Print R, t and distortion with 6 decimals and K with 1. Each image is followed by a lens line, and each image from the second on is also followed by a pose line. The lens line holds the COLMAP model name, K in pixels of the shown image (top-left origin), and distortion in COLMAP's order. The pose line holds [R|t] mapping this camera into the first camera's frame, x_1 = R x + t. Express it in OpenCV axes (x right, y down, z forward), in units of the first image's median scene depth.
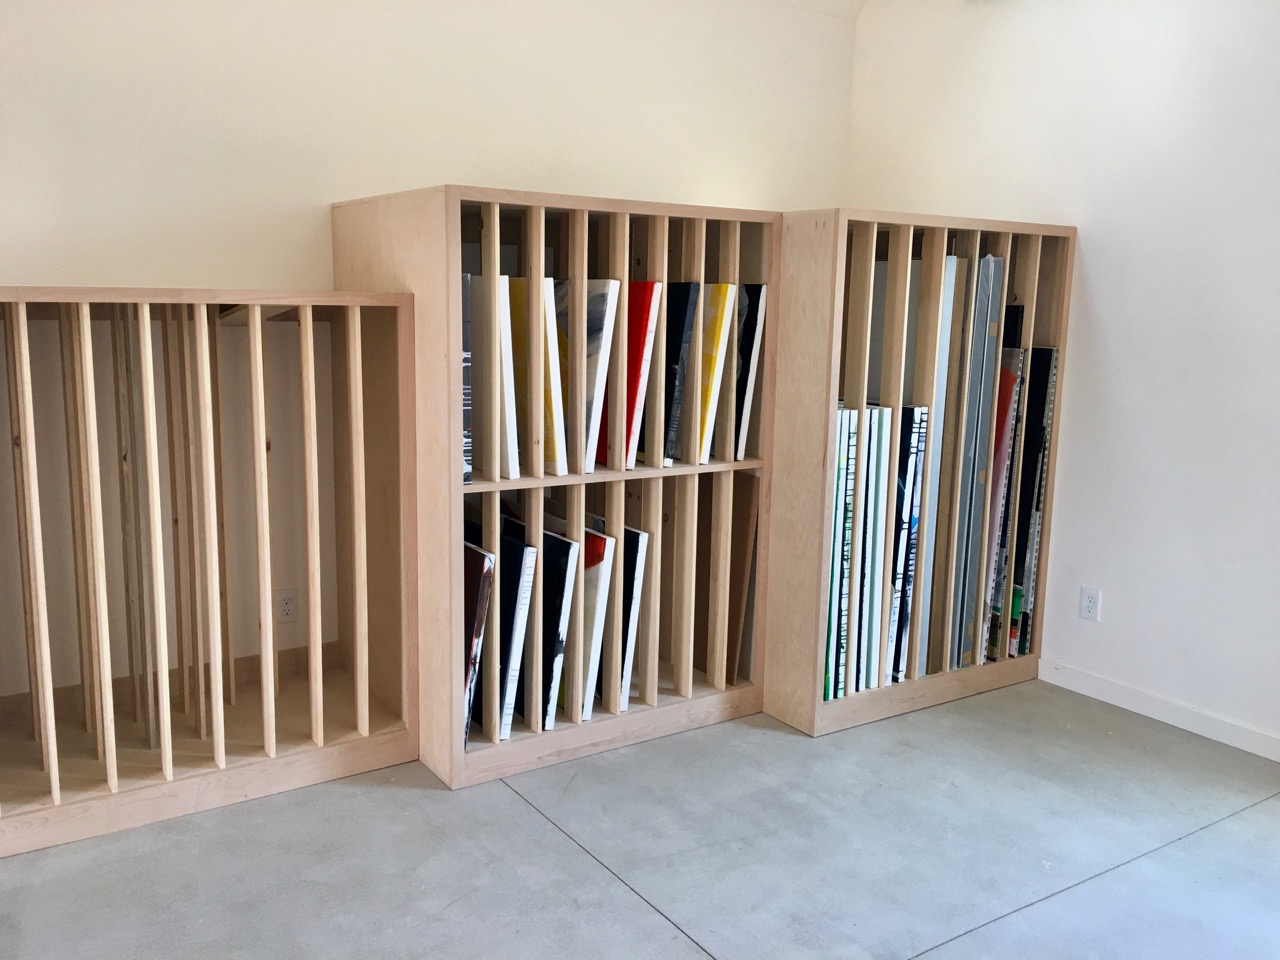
lens RADIAL K [[1077.5, 0, 641.8], [0, 1077.5, 492.0], [0, 0, 1]] dist [0.125864, -0.169285]
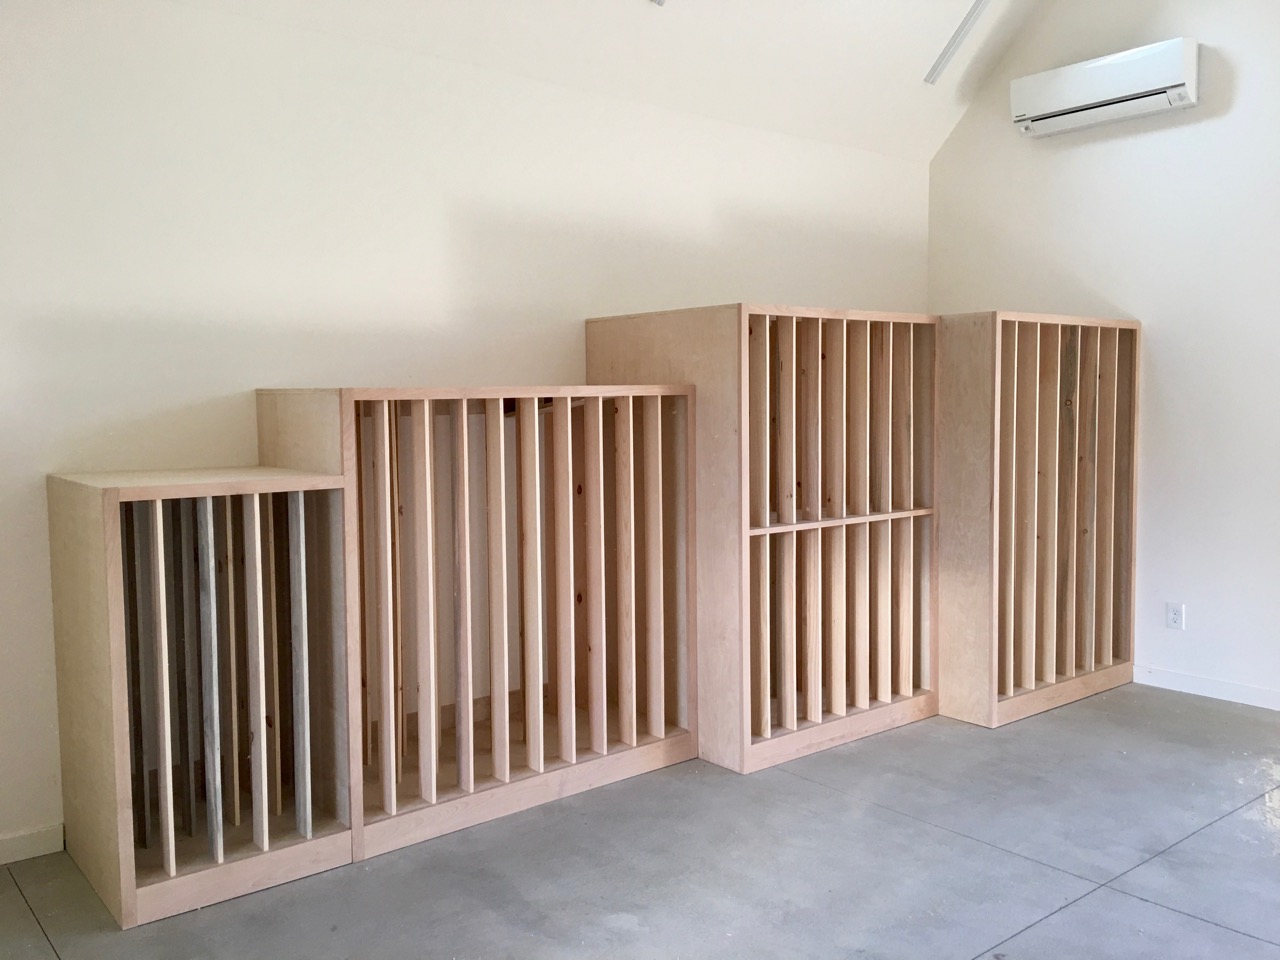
lens RADIAL K [[1070.1, 0, 640.0], [0, 1070.1, 480.0], [0, 0, 1]] dist [0.120520, -0.172493]
pose [[0.995289, -0.036201, 0.089946, -0.344222], [0.044447, 0.994819, -0.091434, 0.038766], [-0.086170, 0.095001, 0.991741, -0.222573]]
